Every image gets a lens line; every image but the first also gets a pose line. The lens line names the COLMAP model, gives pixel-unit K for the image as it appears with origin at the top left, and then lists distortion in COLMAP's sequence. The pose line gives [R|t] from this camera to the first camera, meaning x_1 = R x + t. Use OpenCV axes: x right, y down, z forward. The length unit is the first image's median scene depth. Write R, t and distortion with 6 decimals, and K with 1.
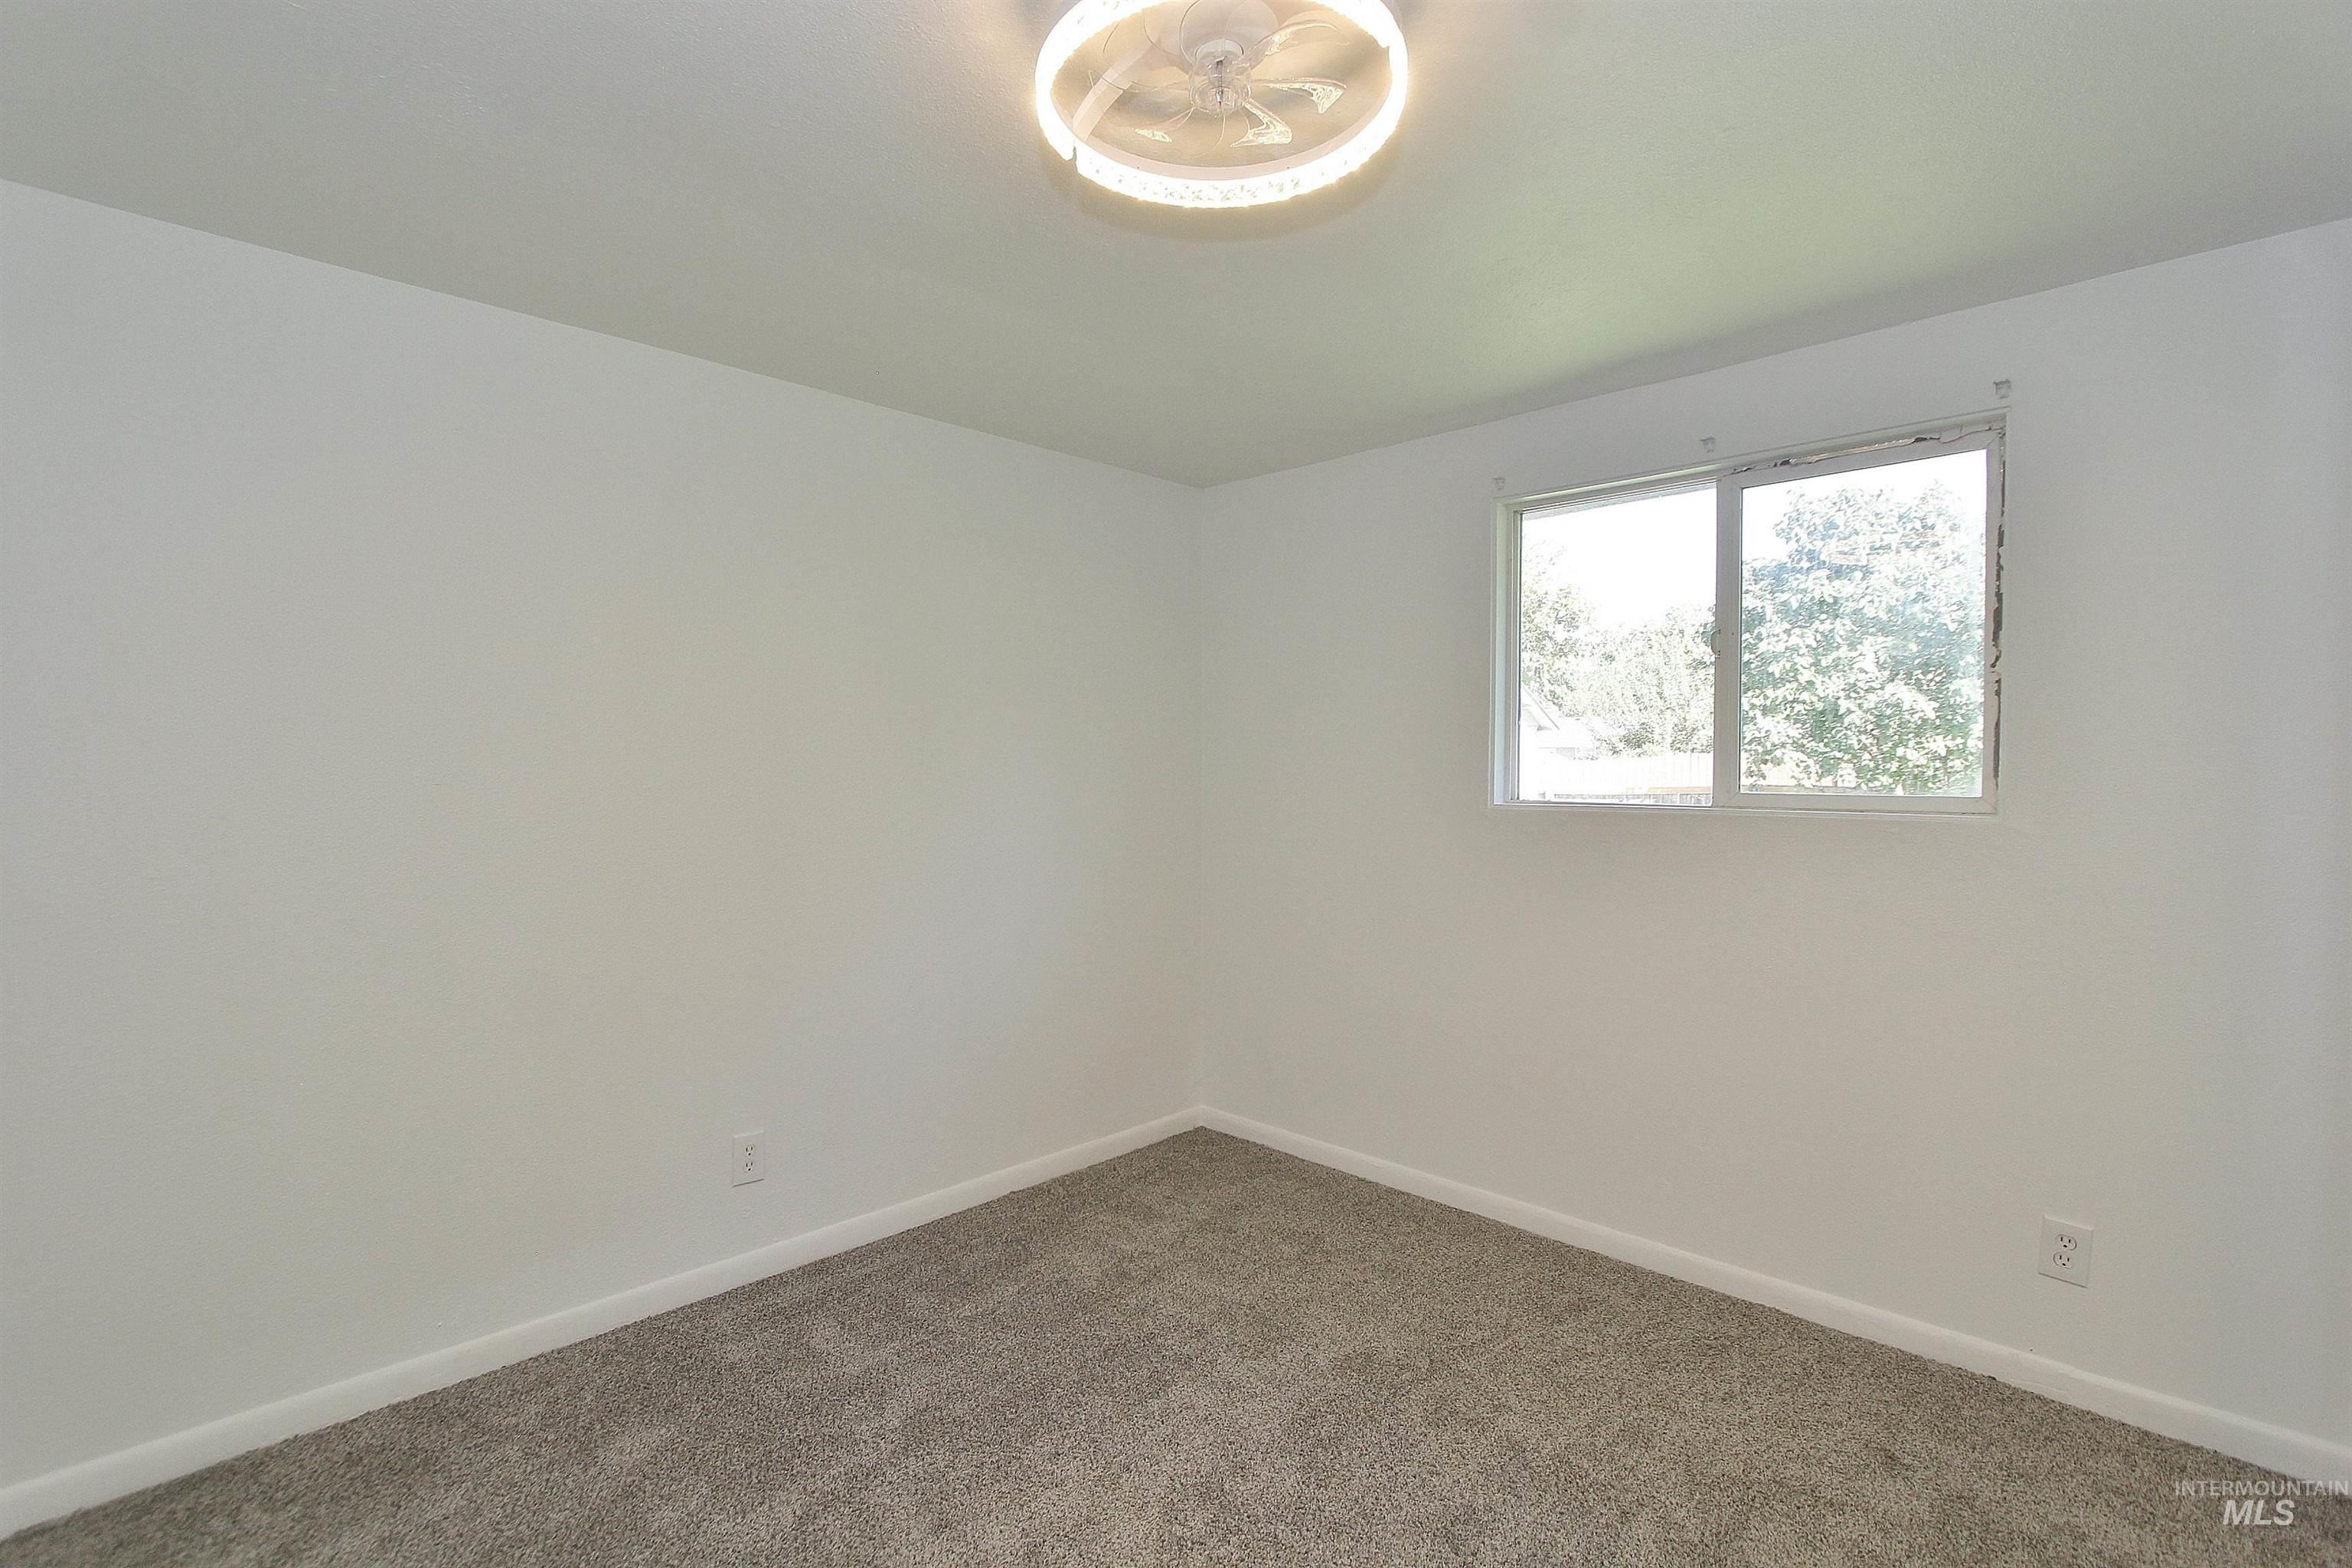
lens RADIAL K [[1077.2, 0, 1162.1], [0, 1077.2, 790.7], [0, 0, 1]] dist [-0.014107, 0.000701]
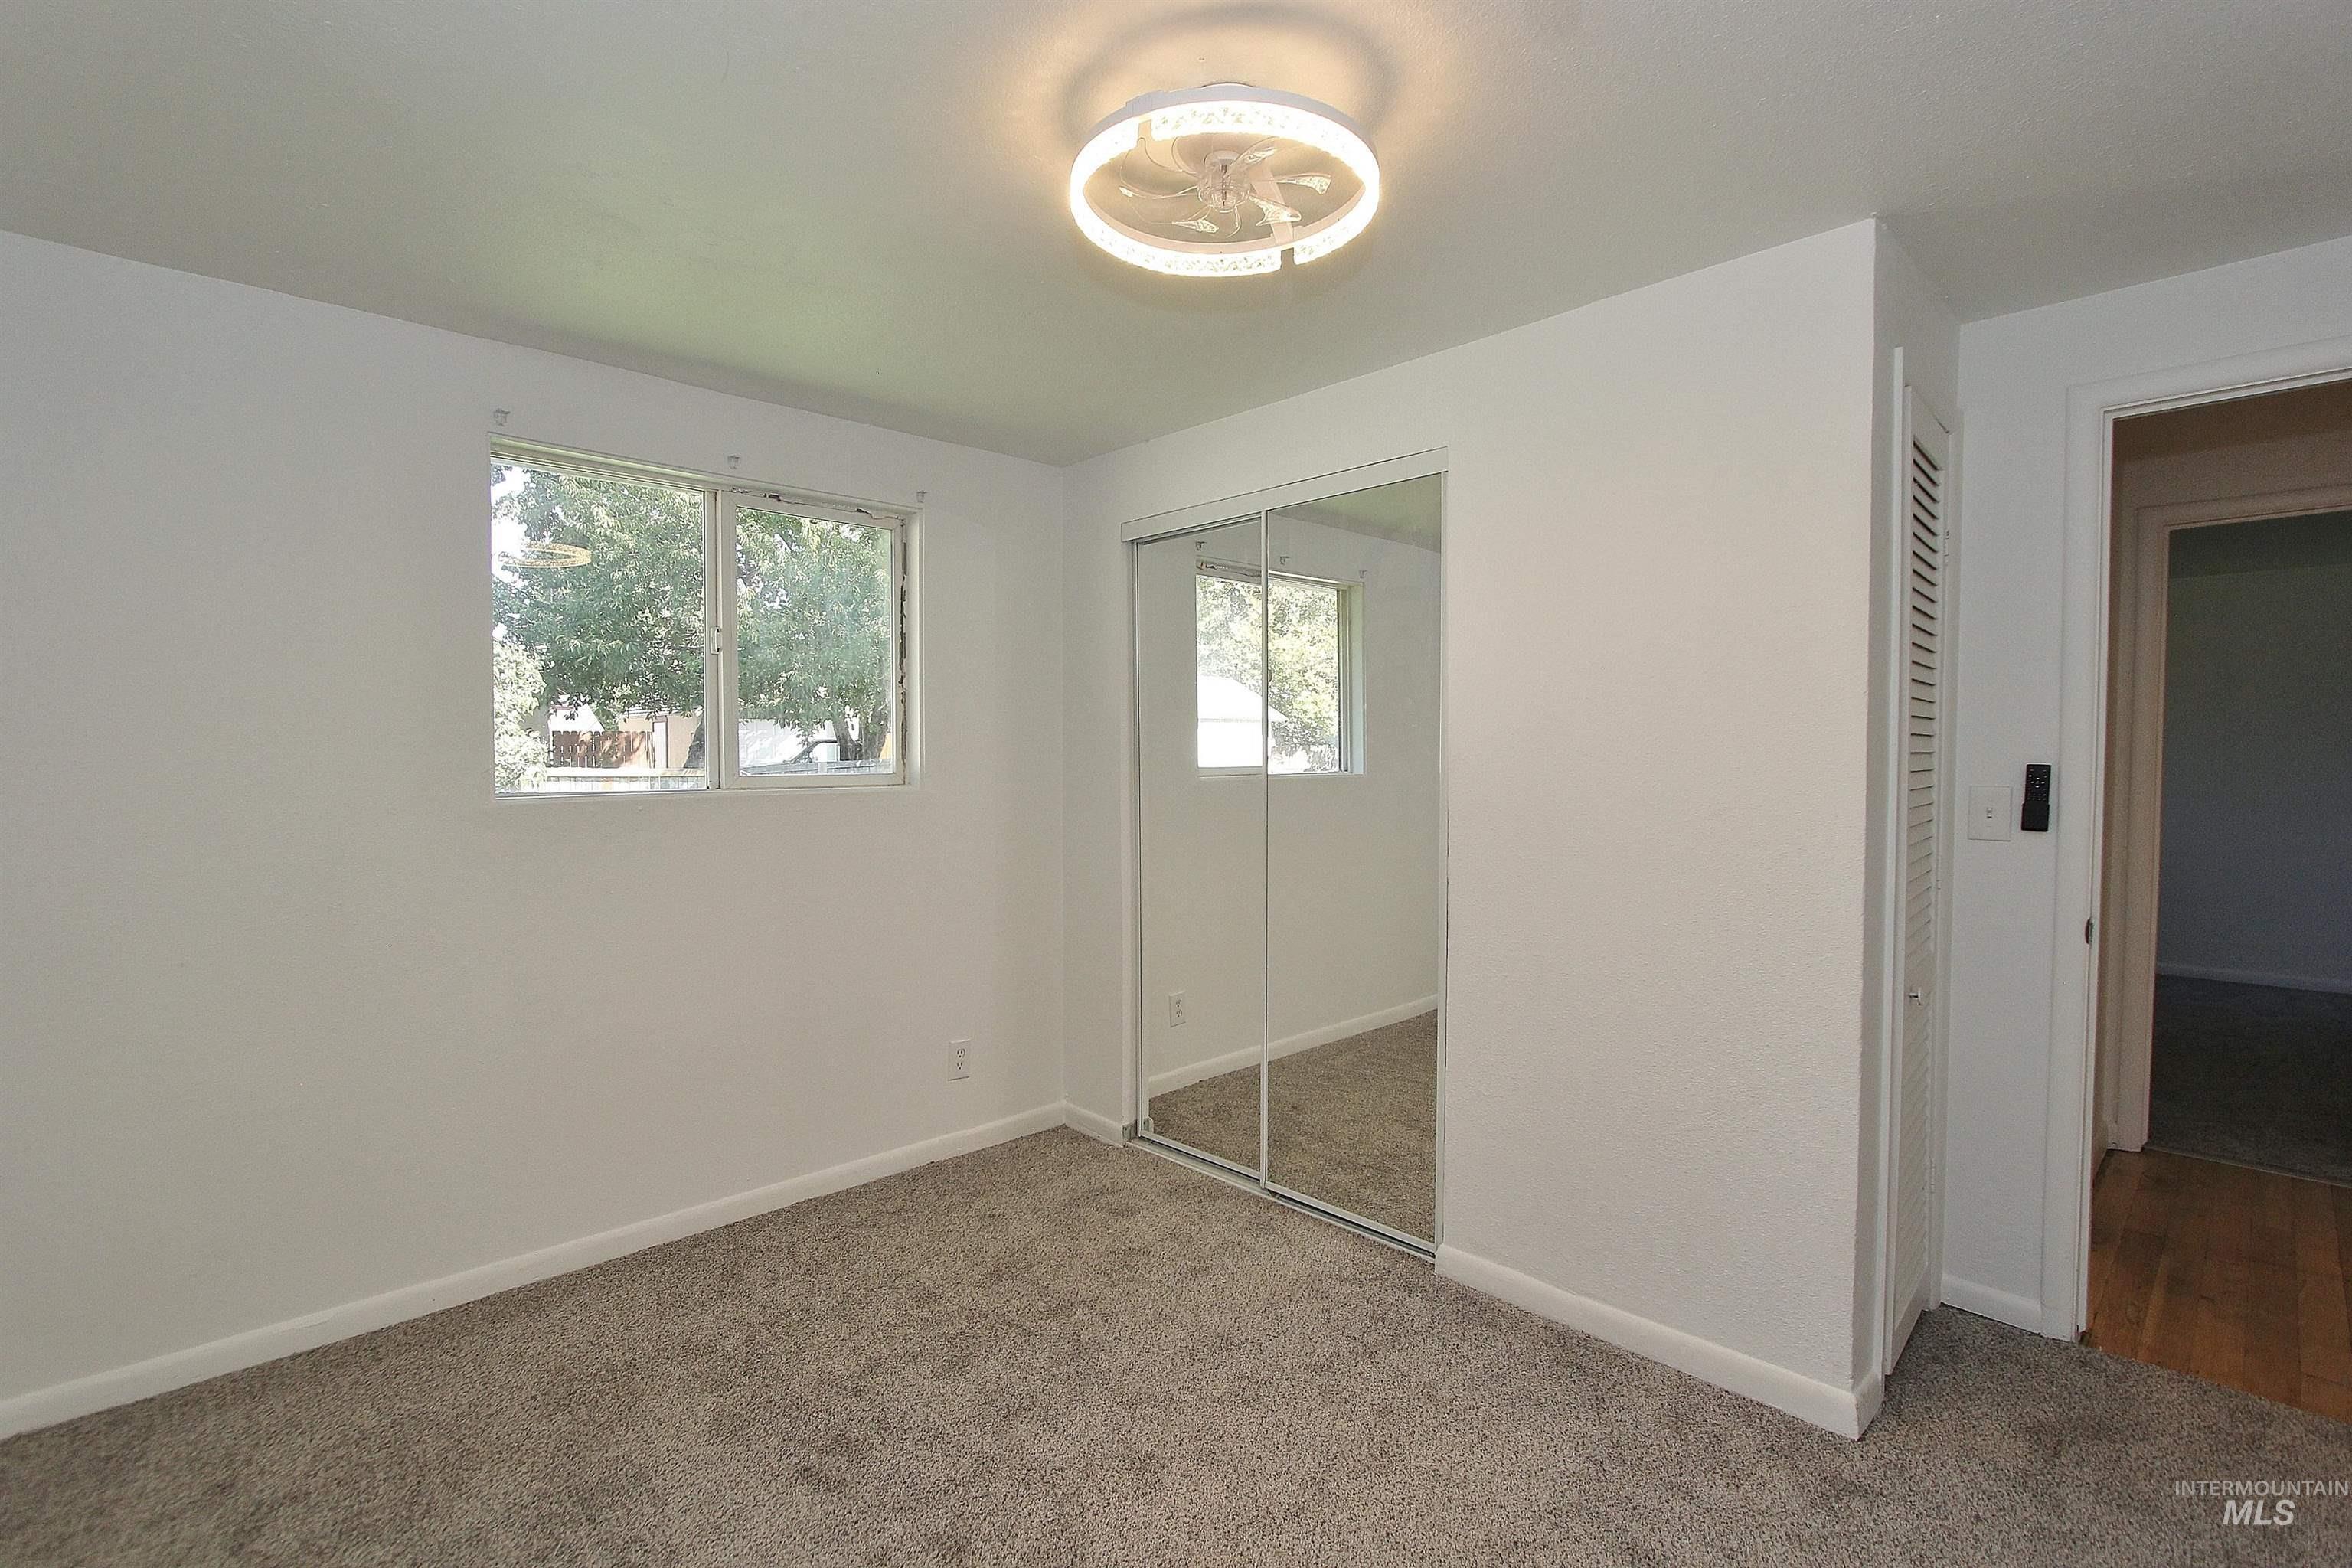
lens RADIAL K [[1077.2, 0, 1162.1], [0, 1077.2, 790.7], [0, 0, 1]] dist [-0.014107, 0.000701]
pose [[0.014232, -0.033801, 0.999327, -0.729316], [0.021130, 0.999215, 0.033497, -0.012208], [-0.999675, 0.020639, 0.014936, 0.667957]]
